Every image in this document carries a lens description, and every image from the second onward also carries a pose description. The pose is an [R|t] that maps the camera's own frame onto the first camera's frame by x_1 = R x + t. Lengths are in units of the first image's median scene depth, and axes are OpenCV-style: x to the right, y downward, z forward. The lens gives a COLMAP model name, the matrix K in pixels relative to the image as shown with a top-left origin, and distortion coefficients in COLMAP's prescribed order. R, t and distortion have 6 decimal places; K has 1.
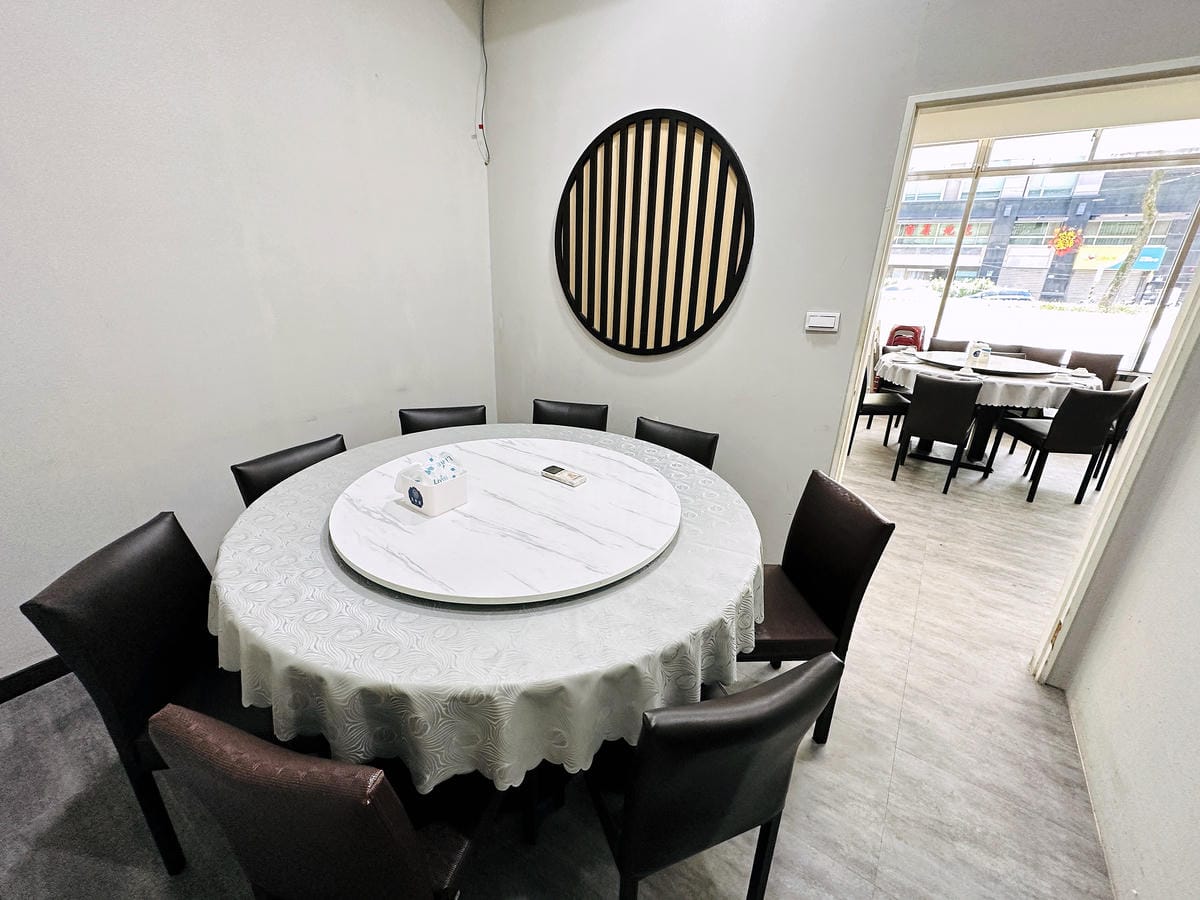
lens RADIAL K [[499.6, 0, 600.0], [0, 499.6, 450.0], [0, 0, 1]] dist [-0.001082, 0.000035]
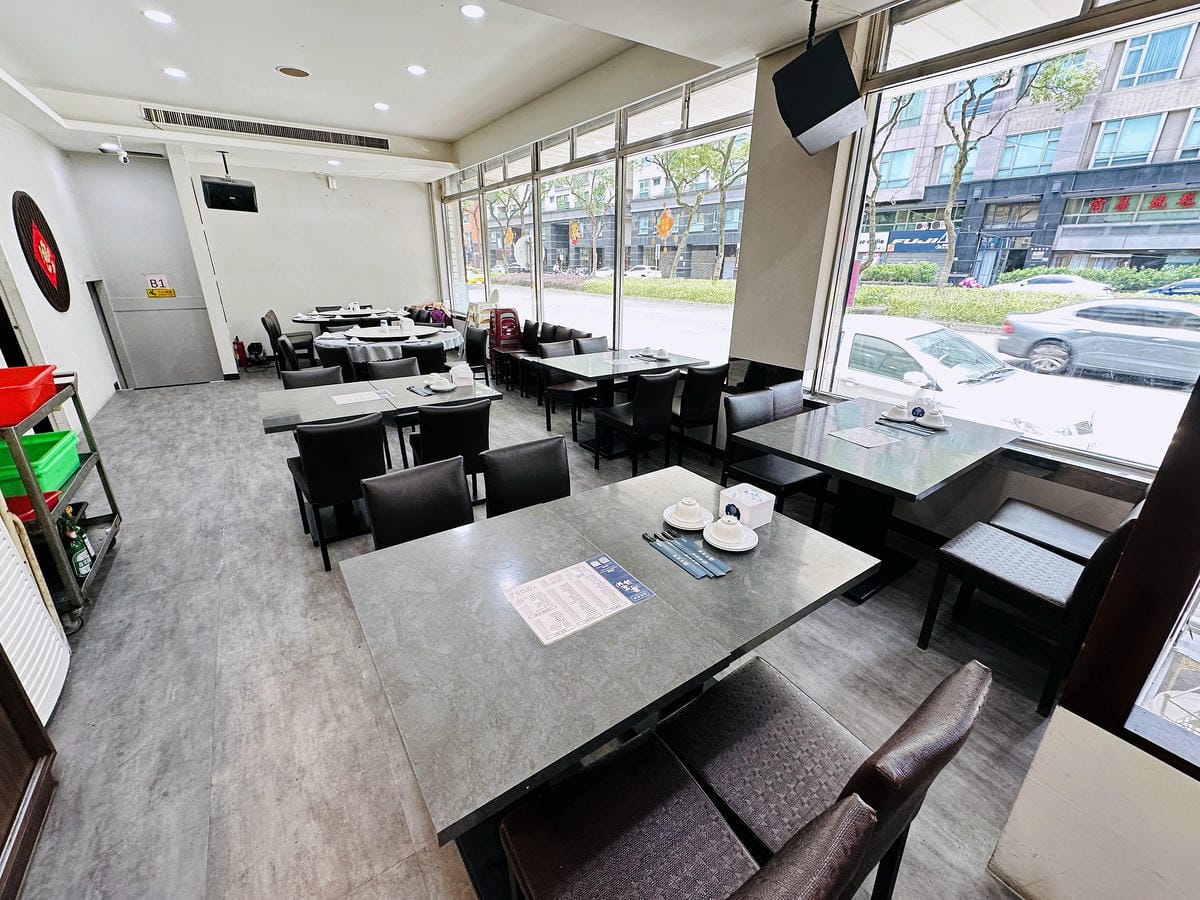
lens RADIAL K [[499.6, 0, 600.0], [0, 499.6, 450.0], [0, 0, 1]] dist [-0.001082, 0.000035]
pose [[0.931529, 0.108295, -0.347169, 0.230334], [-0.105599, 0.994049, 0.026735, 0.005079], [0.347998, 0.011757, 0.937421, -0.003888]]
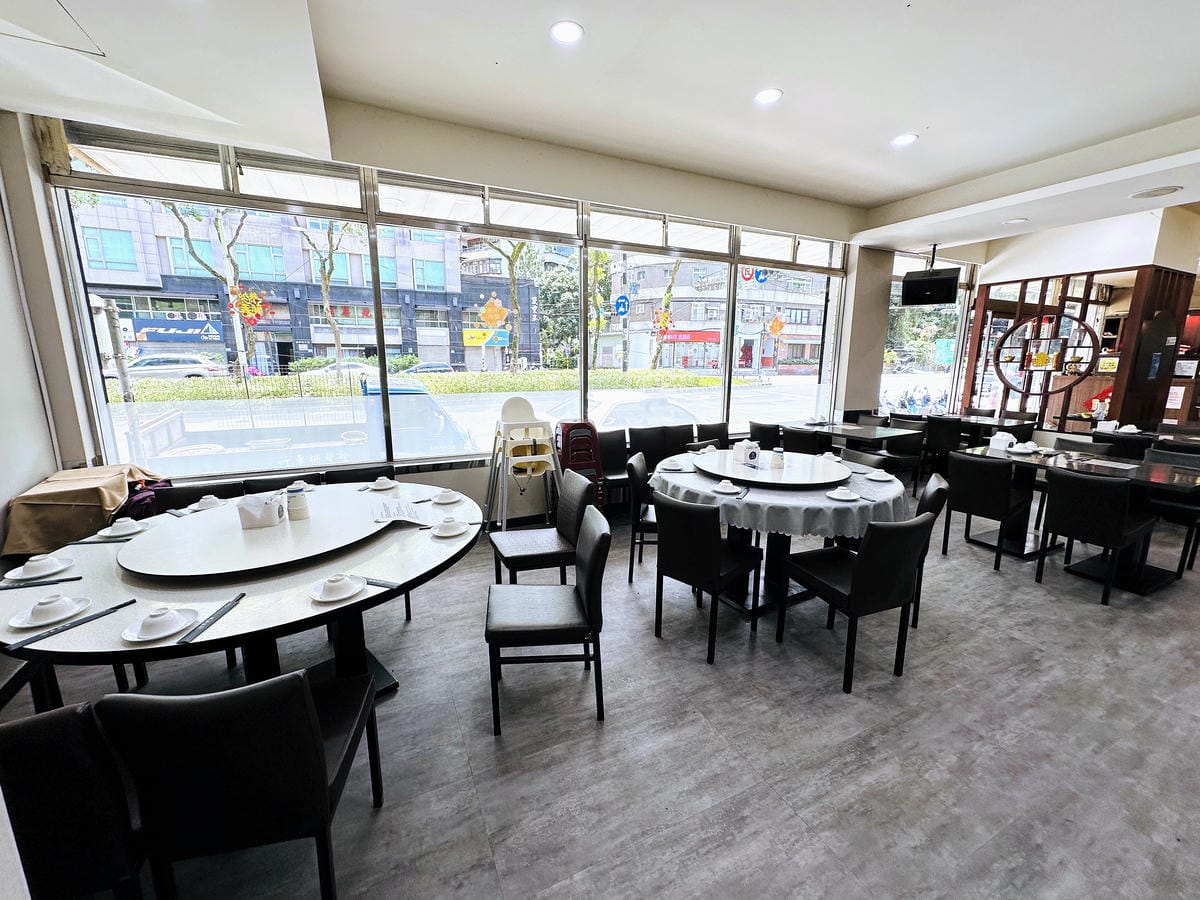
lens RADIAL K [[482.6, 0, 600.0], [0, 482.6, 450.0], [0, 0, 1]] dist [-0.000116, 0.000043]
pose [[0.494551, -0.191727, 0.847738, 0.000619], [0.305875, 0.951363, 0.036723, -0.040092], [-0.813548, 0.241140, 0.529142, 0.106361]]
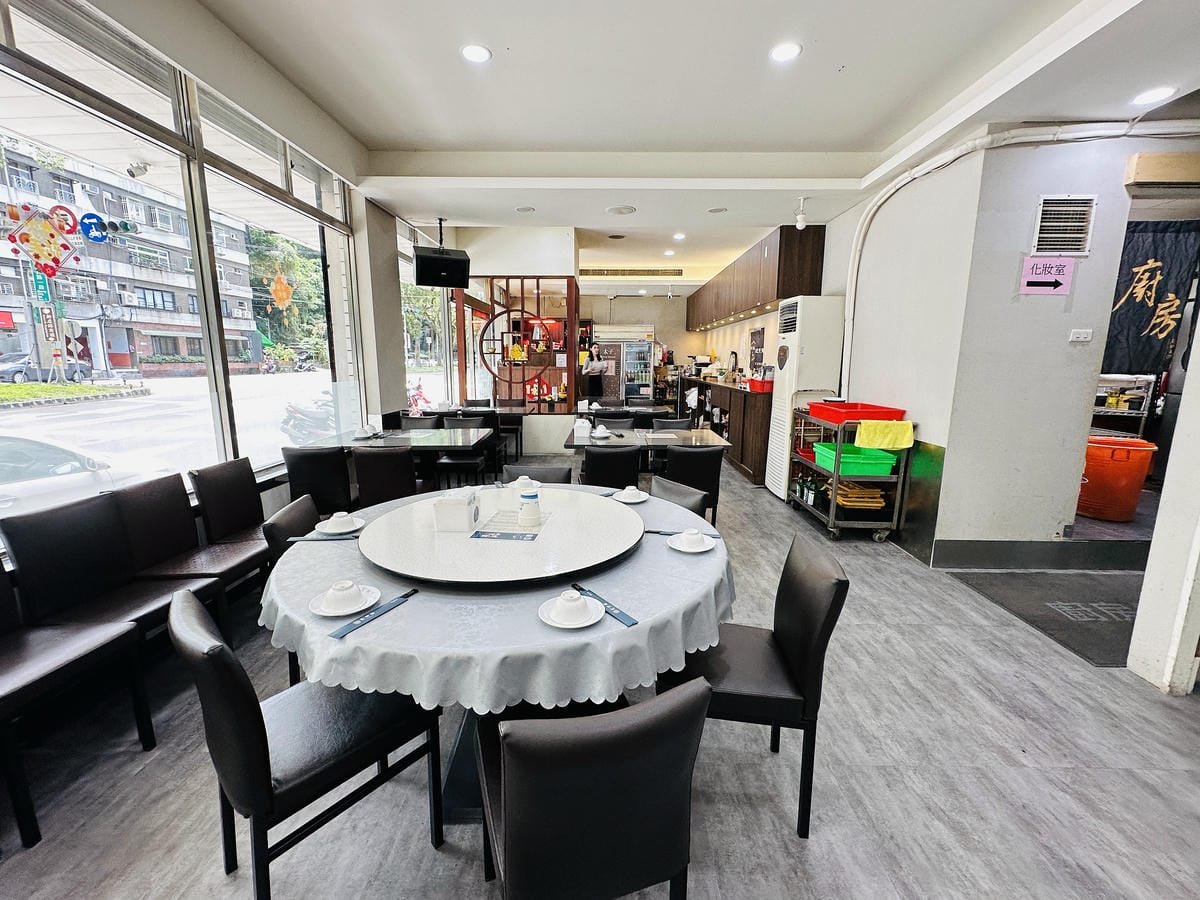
lens RADIAL K [[499.6, 0, 600.0], [0, 499.6, 450.0], [0, 0, 1]] dist [-0.001082, 0.000035]
pose [[-0.554338, -0.182372, 0.812065, 0.050673], [0.262292, 0.887701, 0.378405, -0.048744], [-0.789881, 0.422763, -0.444251, 0.144251]]
